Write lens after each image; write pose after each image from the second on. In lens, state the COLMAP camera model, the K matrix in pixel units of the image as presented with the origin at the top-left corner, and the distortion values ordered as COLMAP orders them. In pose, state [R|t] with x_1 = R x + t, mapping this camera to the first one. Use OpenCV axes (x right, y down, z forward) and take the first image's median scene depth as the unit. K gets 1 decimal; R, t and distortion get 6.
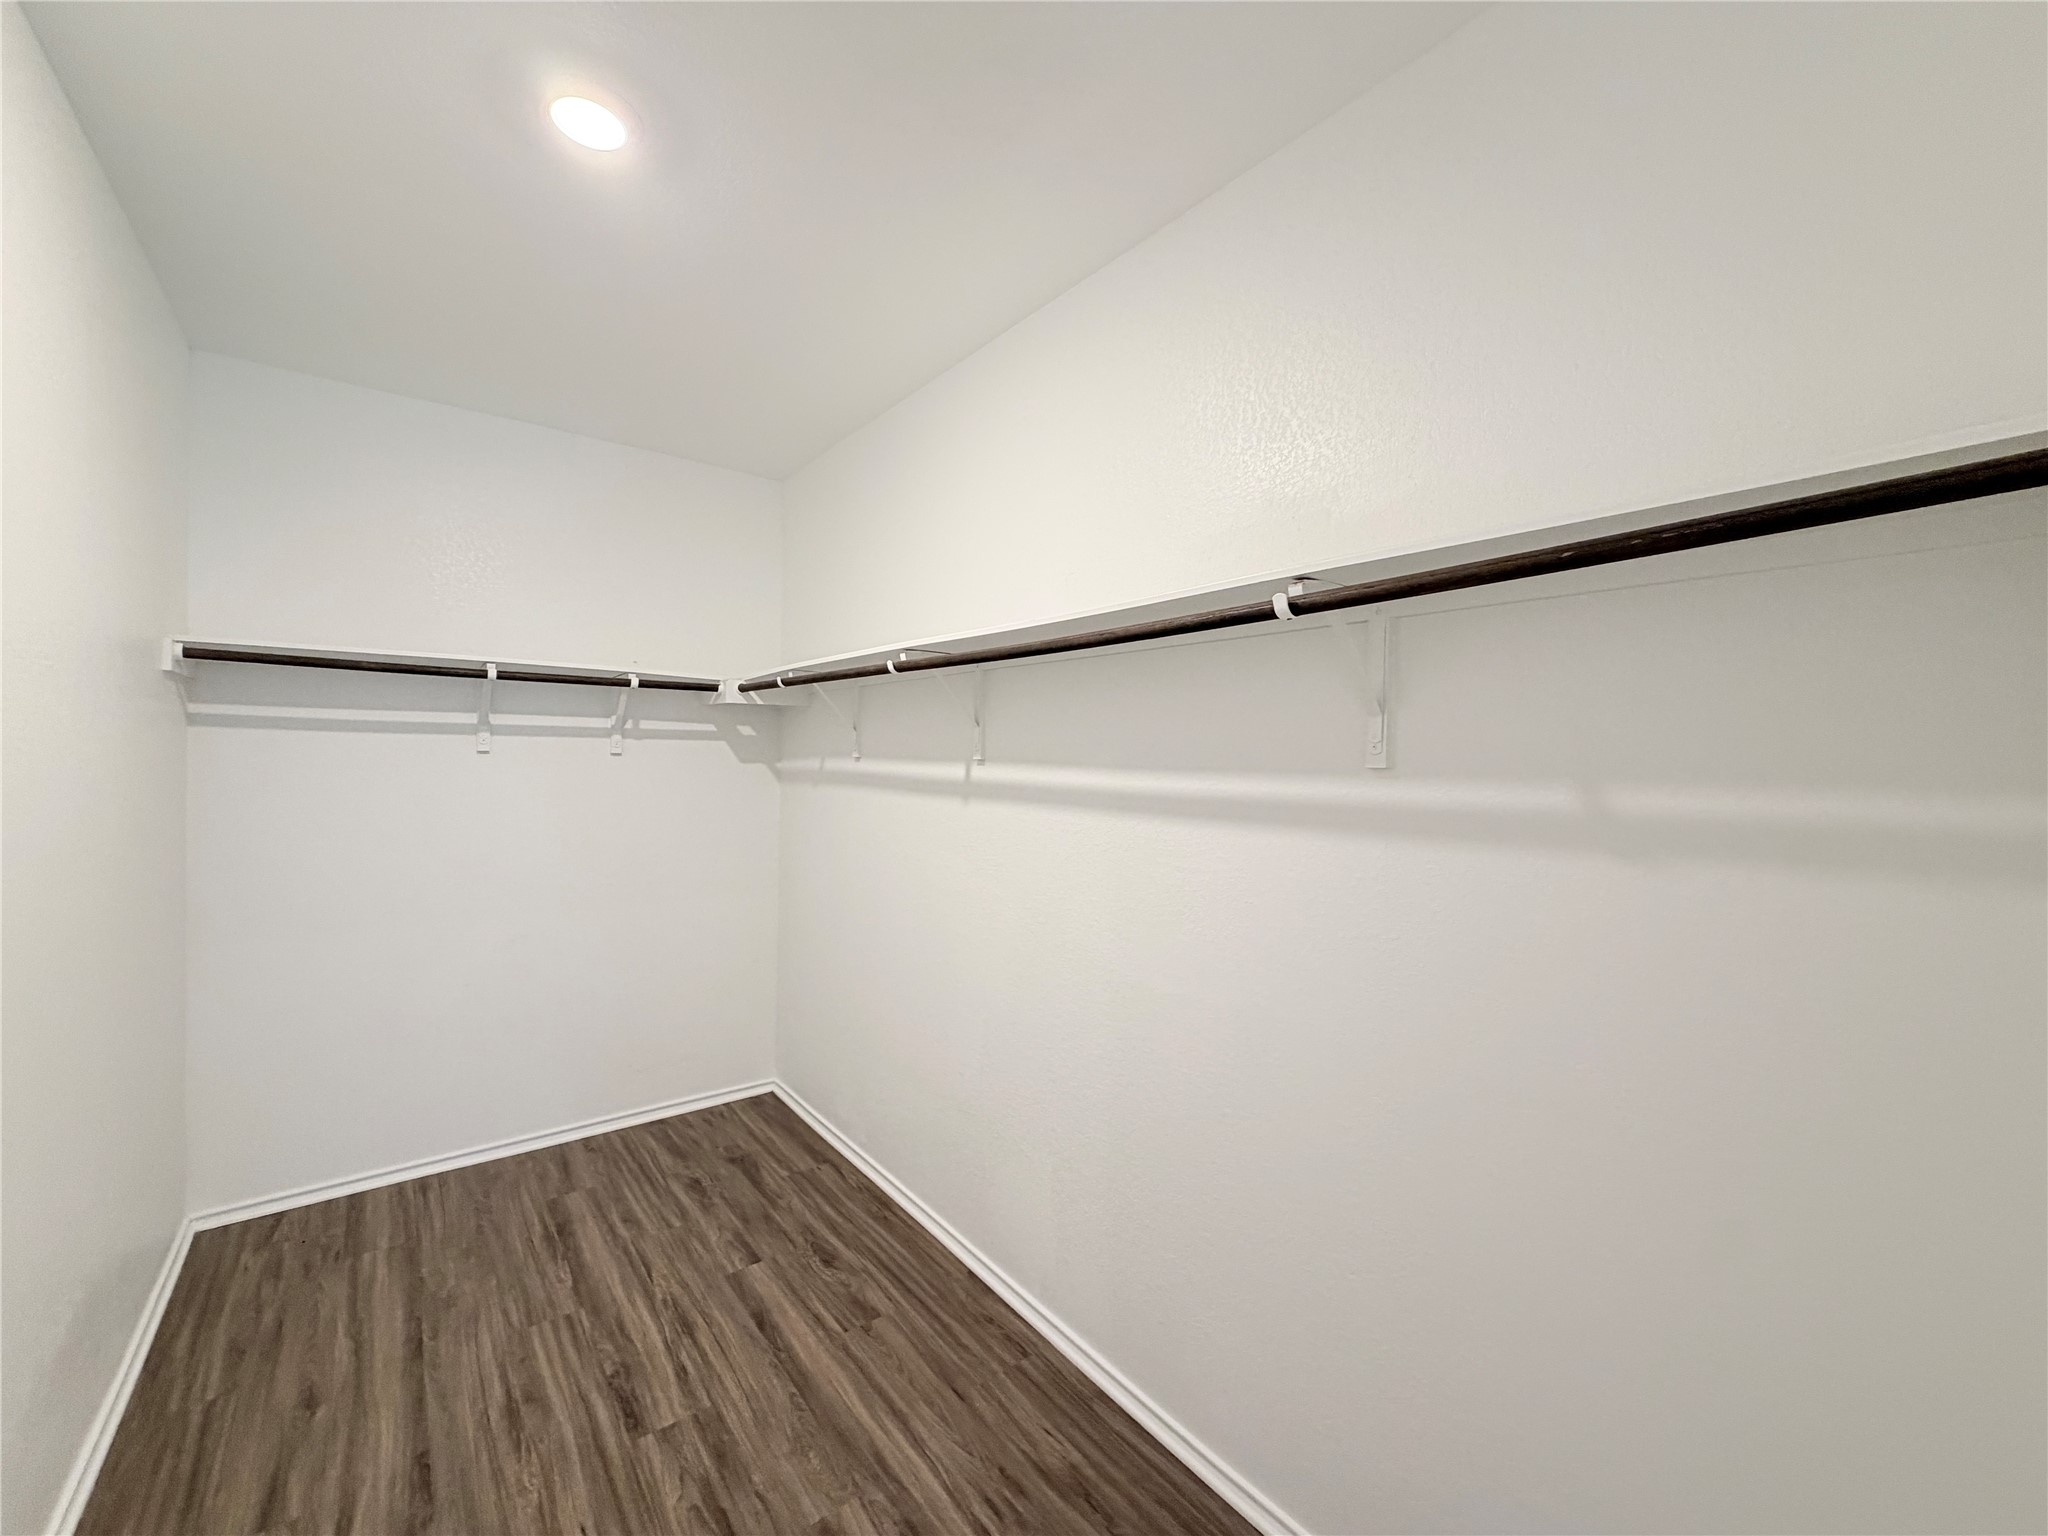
lens RADIAL K [[816.4, 0, 1020.4], [0, 816.4, 767.1], [0, 0, 1]] dist [-0.001036, 0.000035]
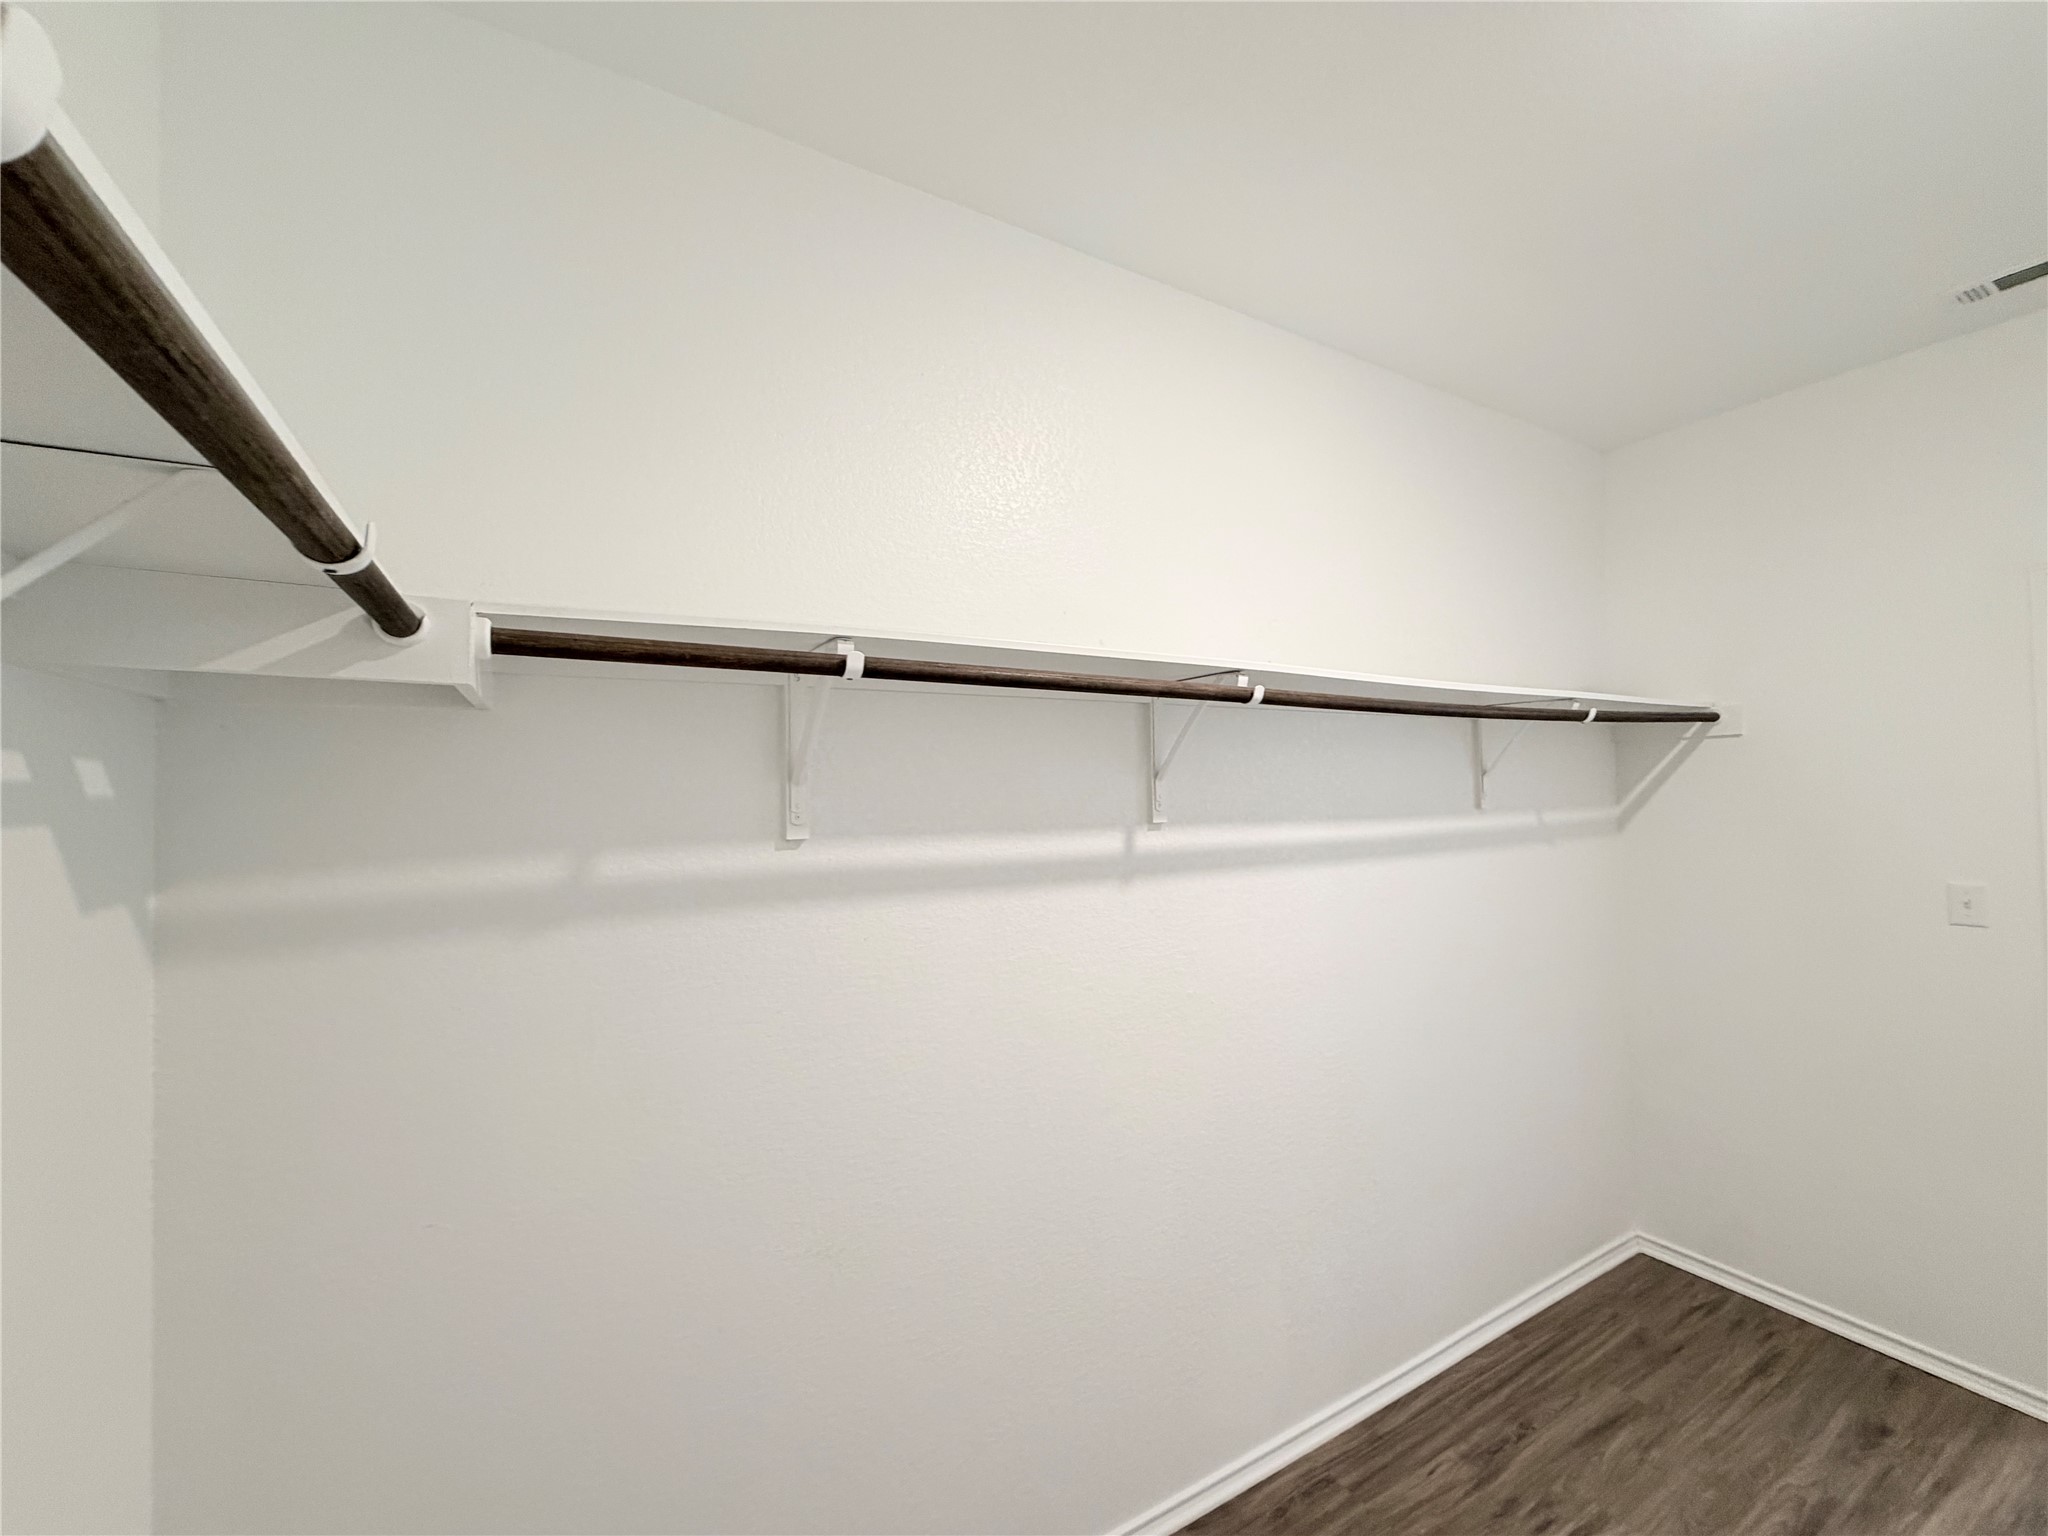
lens RADIAL K [[816.4, 0, 1020.4], [0, 816.4, 767.1], [0, 0, 1]] dist [-0.001036, 0.000035]
pose [[0.133335, 0.009153, 0.991029, -0.904013], [0.030651, 0.999441, -0.013355, -0.060687], [-0.990597, 0.032157, 0.132980, 1.151693]]
